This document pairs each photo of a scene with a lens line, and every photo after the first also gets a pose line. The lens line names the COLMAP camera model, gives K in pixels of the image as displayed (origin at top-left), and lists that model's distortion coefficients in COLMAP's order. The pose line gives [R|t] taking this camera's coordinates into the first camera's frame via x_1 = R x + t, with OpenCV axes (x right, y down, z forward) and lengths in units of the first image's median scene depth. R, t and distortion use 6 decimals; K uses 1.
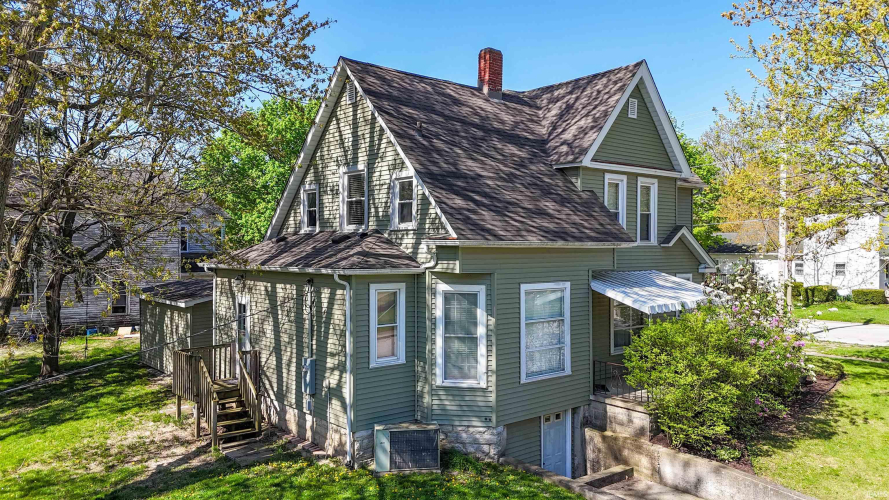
lens RADIAL K [[628.8, 0, 444.5], [0, 628.8, 253.0], [0, 0, 1]] dist [0.009868, 0.001975]
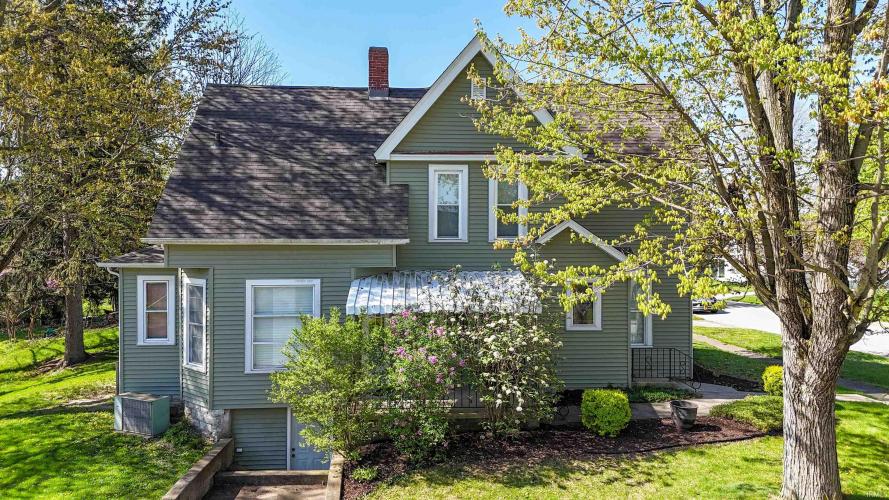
lens RADIAL K [[628.8, 0, 443.9], [0, 628.8, 250.9], [0, 0, 1]] dist [0.009868, 0.001975]
pose [[0.821934, -0.002961, -0.569575, 0.970363], [0.003266, 0.999995, -0.000487, 0.002368], [0.569573, -0.001460, 0.821939, 0.306423]]
